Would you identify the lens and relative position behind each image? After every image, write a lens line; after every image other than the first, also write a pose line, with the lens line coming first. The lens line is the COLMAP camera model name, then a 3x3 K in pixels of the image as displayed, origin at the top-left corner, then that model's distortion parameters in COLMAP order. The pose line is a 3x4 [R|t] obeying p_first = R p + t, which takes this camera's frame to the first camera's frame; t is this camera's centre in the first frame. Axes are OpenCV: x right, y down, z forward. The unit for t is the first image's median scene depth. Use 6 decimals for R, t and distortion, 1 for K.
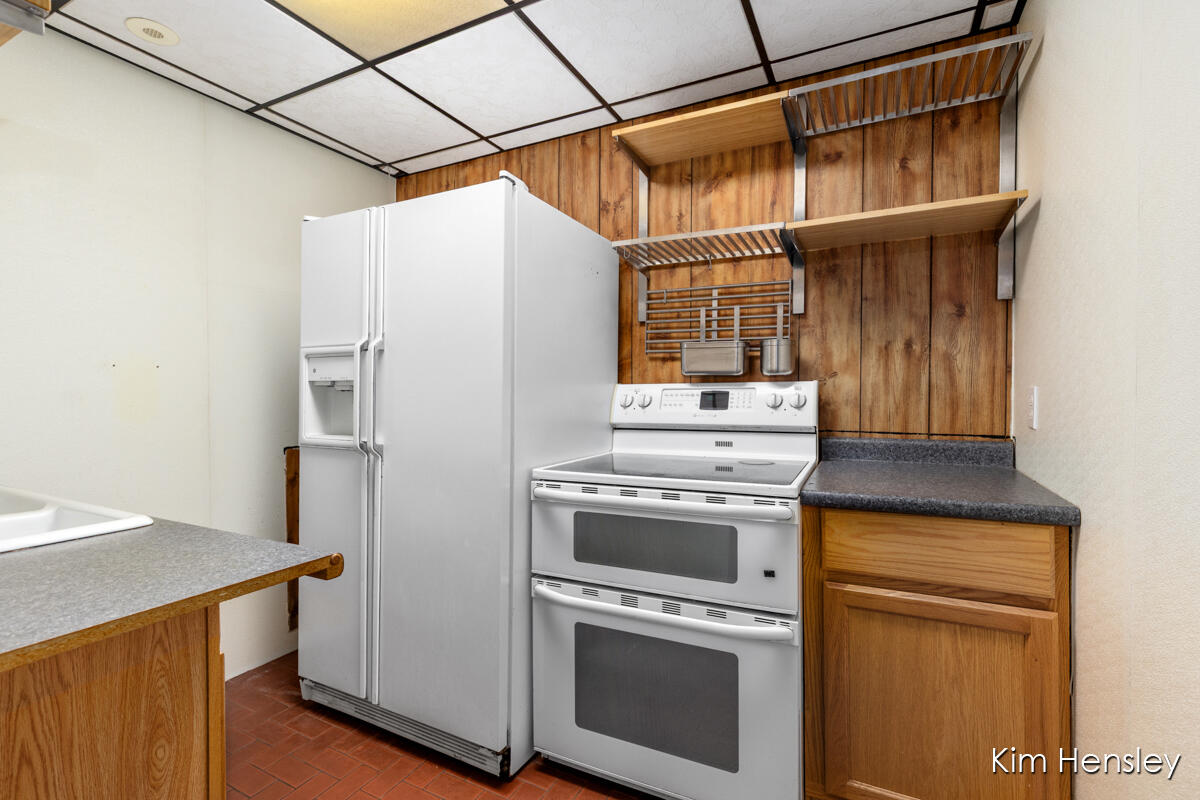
lens RADIAL K [[543.1, 0, 601.1], [0, 543.1, 395.3], [0, 0, 1]] dist [0.010370, -0.002634]
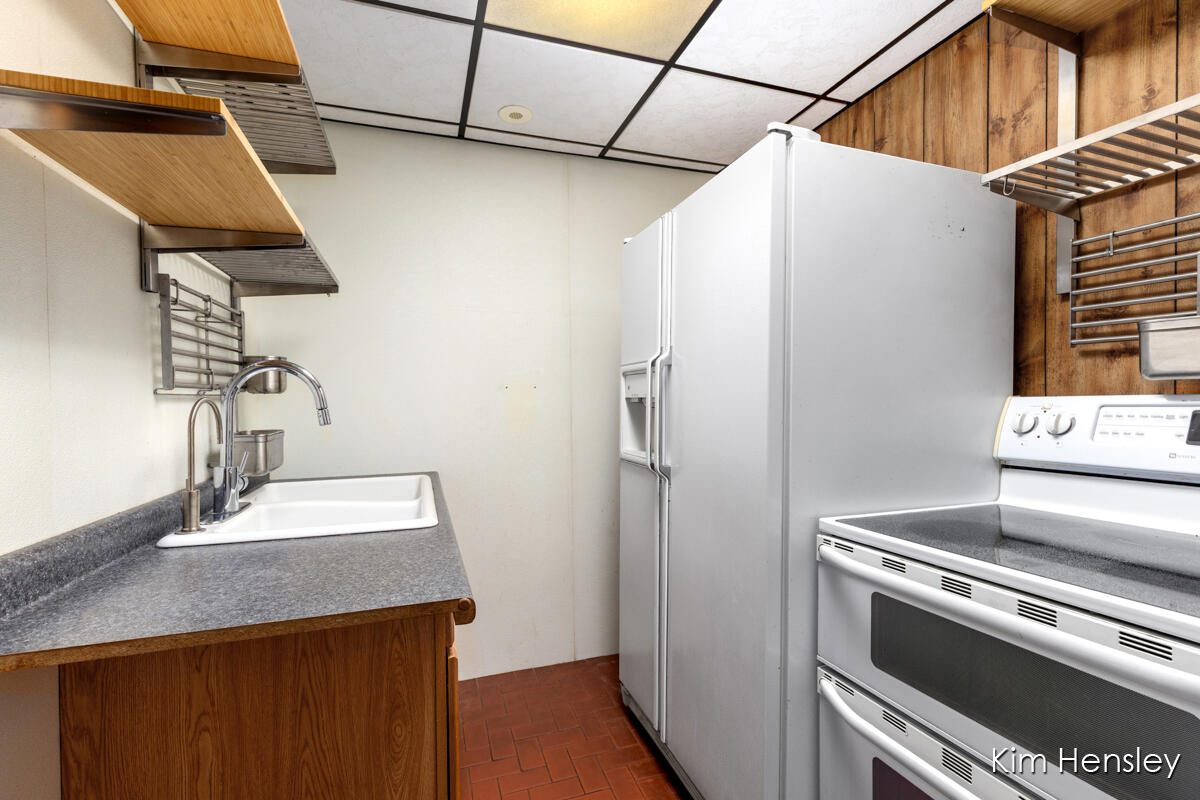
lens RADIAL K [[543.1, 0, 591.7], [0, 543.1, 403.1], [0, 0, 1]] dist [0.010370, -0.002634]
pose [[0.720933, -0.001747, -0.693003, 0.124275], [0.003251, 0.999994, 0.000861, -0.015716], [0.692997, -0.002873, 0.720934, 0.198669]]
